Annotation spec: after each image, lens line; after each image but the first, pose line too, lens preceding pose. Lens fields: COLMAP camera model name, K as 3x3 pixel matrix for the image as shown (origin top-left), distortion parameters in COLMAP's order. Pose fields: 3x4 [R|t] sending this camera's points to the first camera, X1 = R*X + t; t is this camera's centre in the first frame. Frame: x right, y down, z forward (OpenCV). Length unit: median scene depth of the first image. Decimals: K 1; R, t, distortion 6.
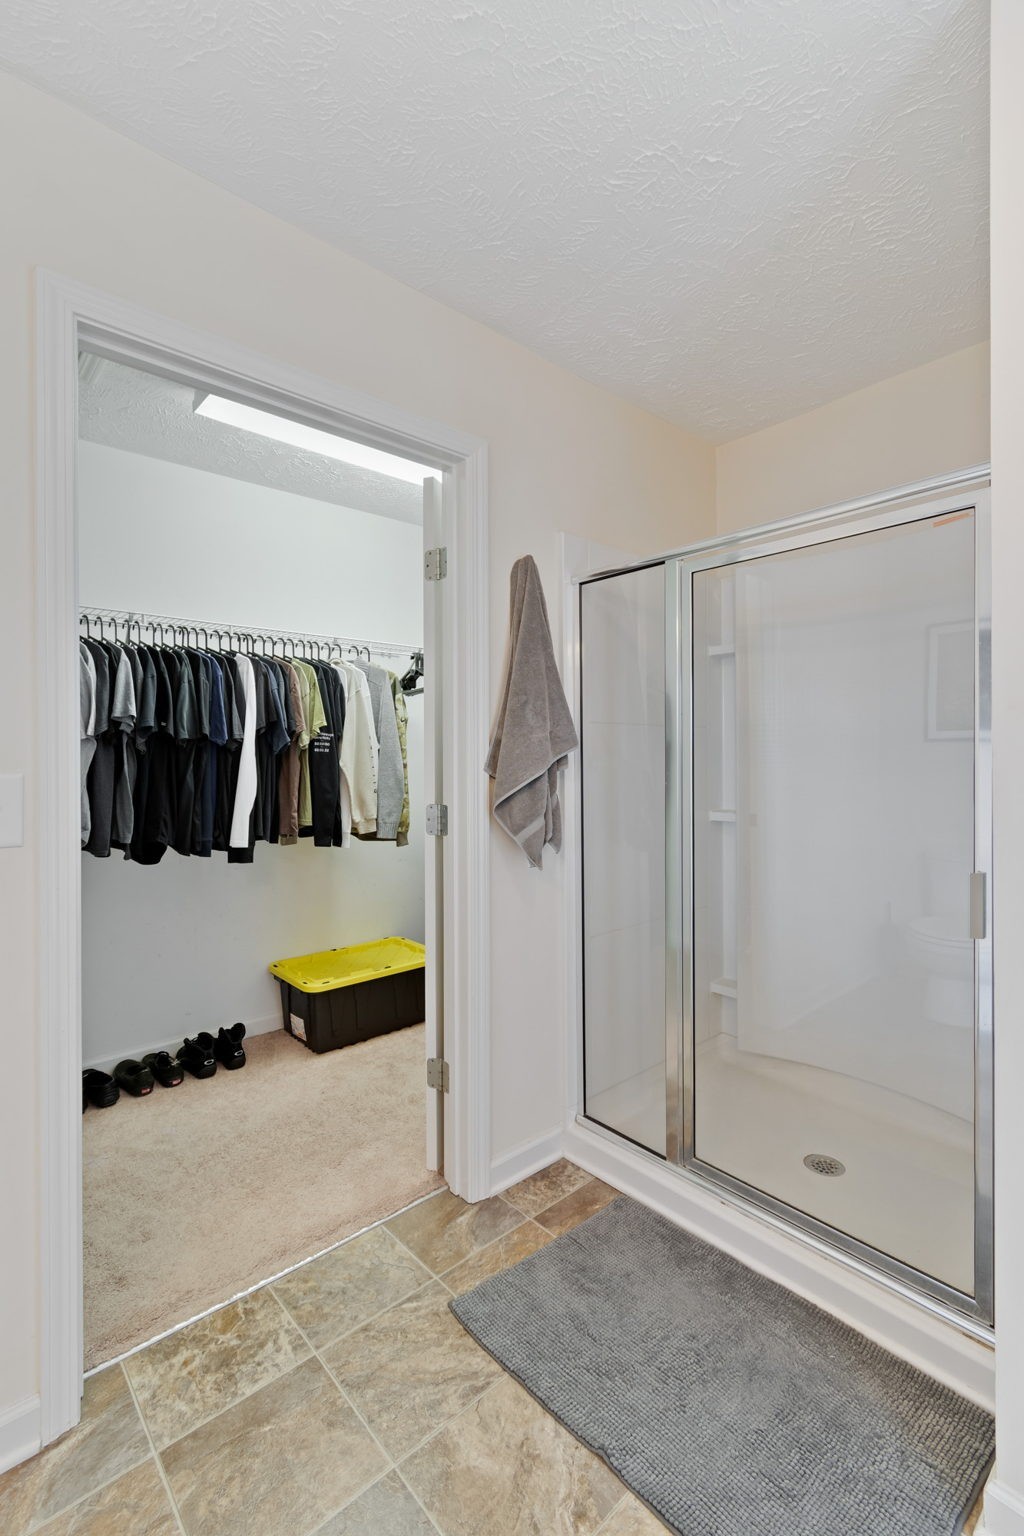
lens RADIAL K [[678.8, 0, 511.8], [0, 678.8, 758.1], [0, 0, 1]] dist [-0.001783, 0.000410]
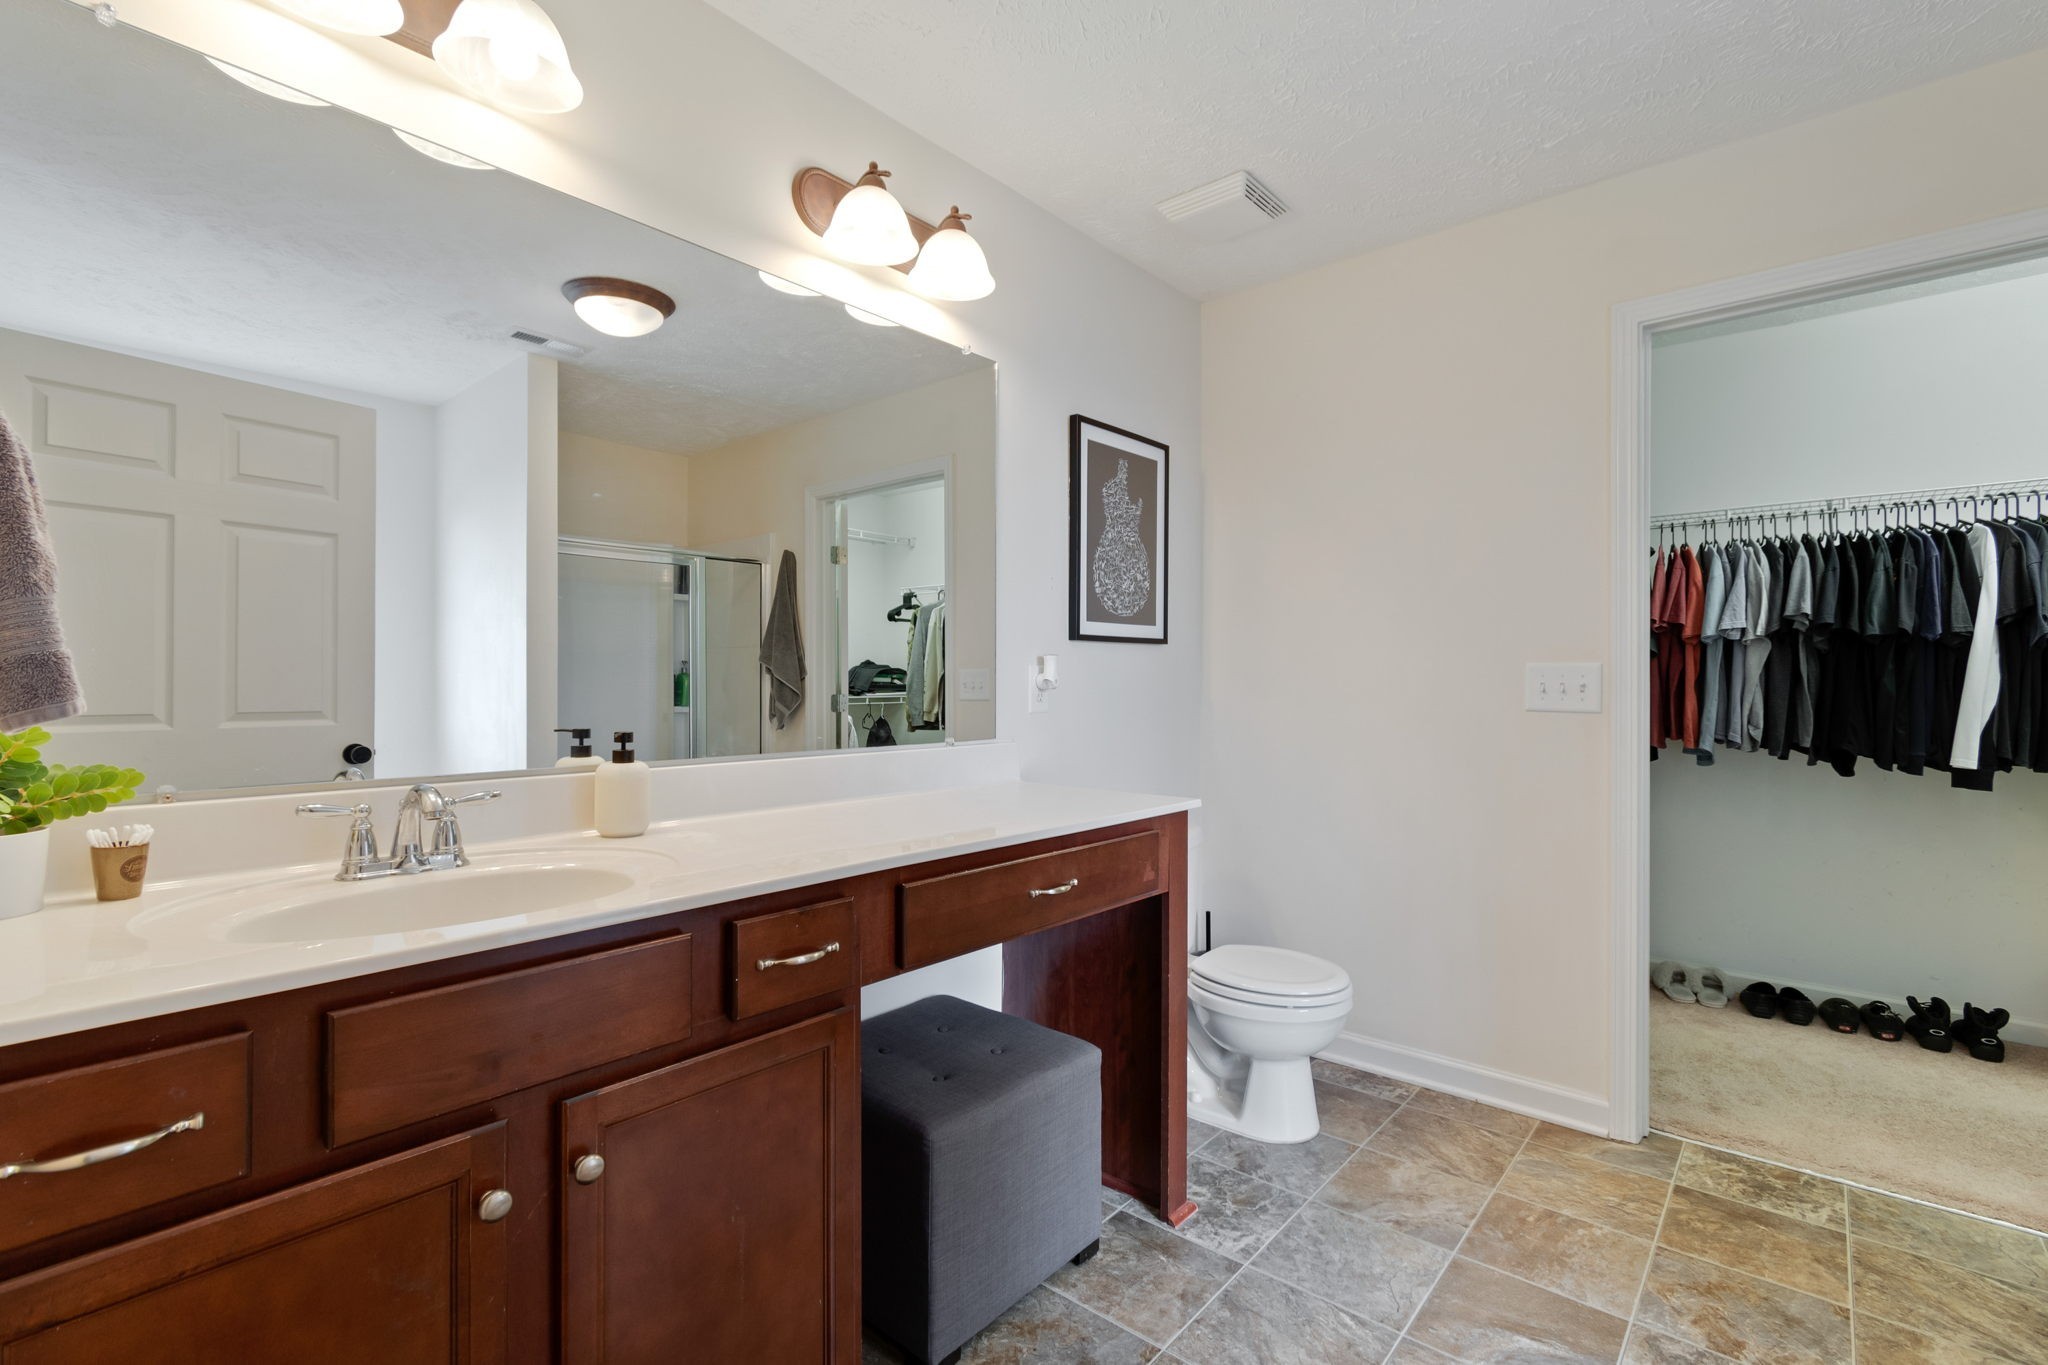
lens RADIAL K [[920.0, 0, 1027.4], [0, 920.0, 681.1], [0, 0, 1]] dist [0.001714, 0.001428]
pose [[0.123368, 0.005466, -0.992346, 0.607999], [-0.005425, 0.999974, 0.004834, 0.033784], [0.992346, 0.004788, 0.123395, -0.257492]]
